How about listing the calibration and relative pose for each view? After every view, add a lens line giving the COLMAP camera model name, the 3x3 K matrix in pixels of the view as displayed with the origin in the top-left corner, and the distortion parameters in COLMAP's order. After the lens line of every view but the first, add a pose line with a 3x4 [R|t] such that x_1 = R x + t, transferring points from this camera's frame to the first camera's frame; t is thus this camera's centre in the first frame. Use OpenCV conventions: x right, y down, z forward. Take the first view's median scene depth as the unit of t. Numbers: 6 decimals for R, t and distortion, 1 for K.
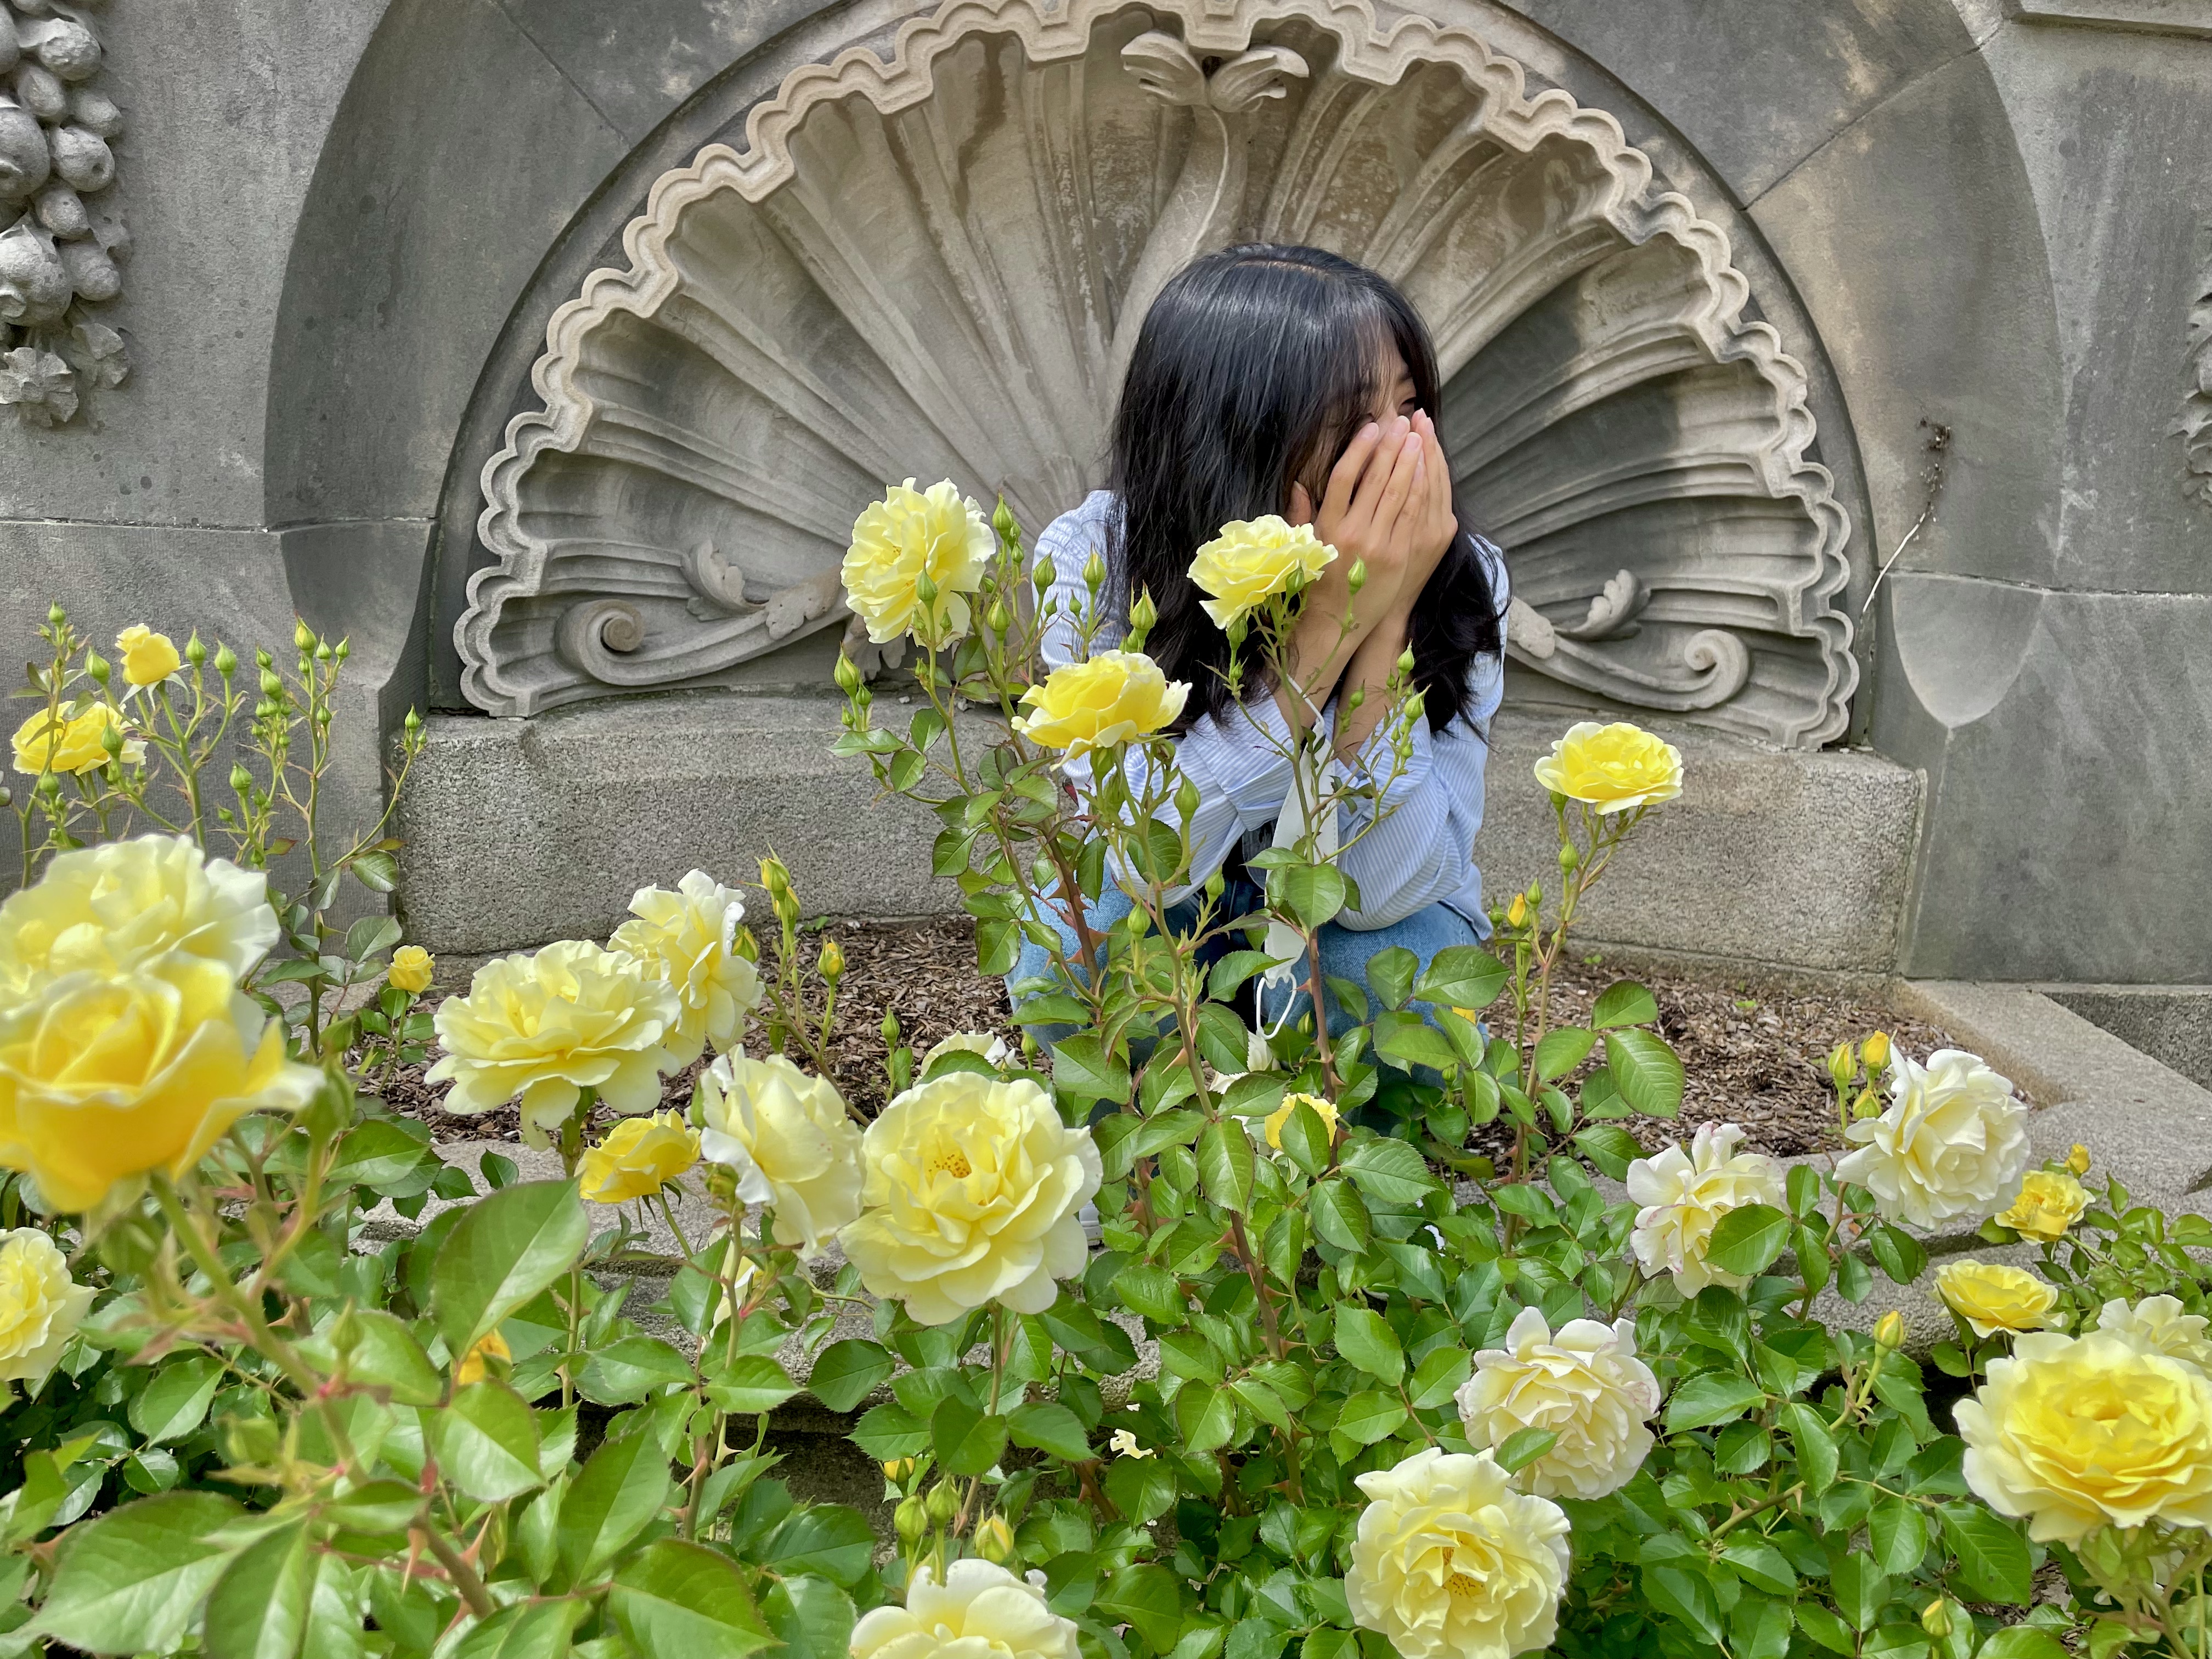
lens RADIAL K [[1705.4, 0, 1106.7], [0, 1705.4, 818.6], [0, 0, 1]] dist [0.057822, -0.071499]
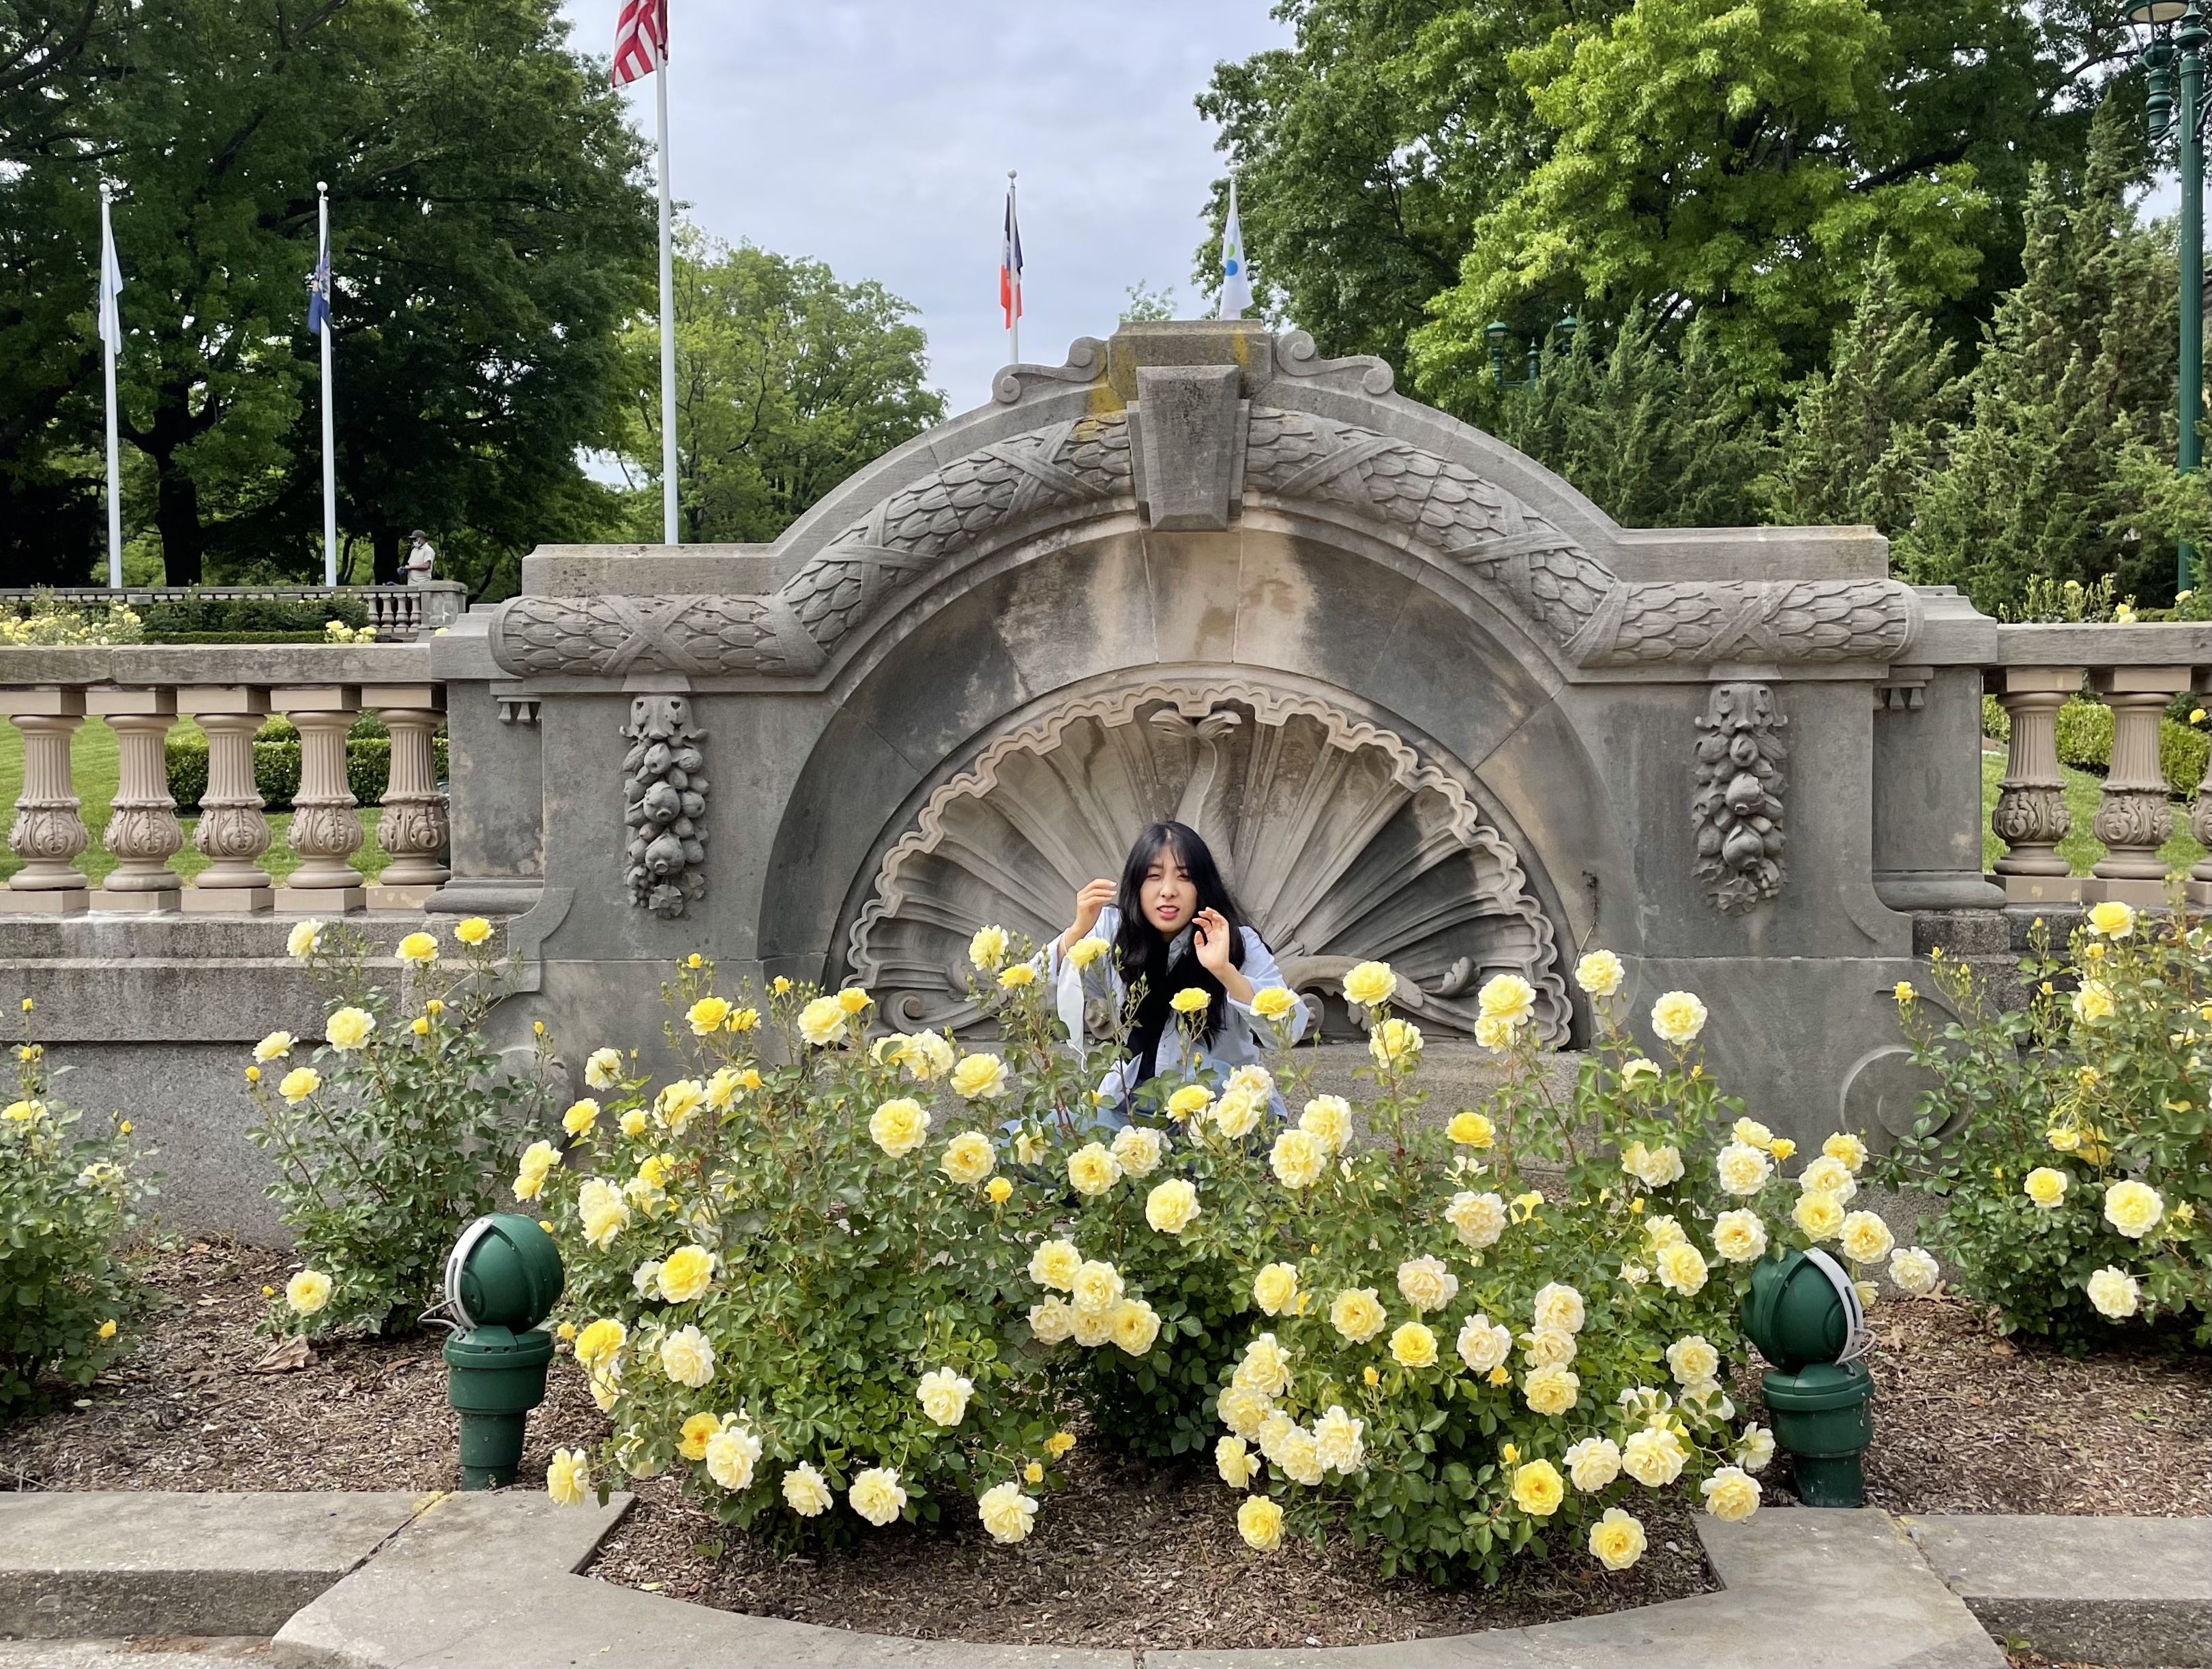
lens RADIAL K [[1705.4, 0, 1106.7], [0, 1705.4, 823.6], [0, 0, 1]] dist [0.057822, -0.071499]
pose [[0.985175, -0.050865, -0.163837, 0.283373], [0.009237, 0.969375, -0.245410, 0.182375], [0.171303, 0.240259, 0.955474, -0.941020]]
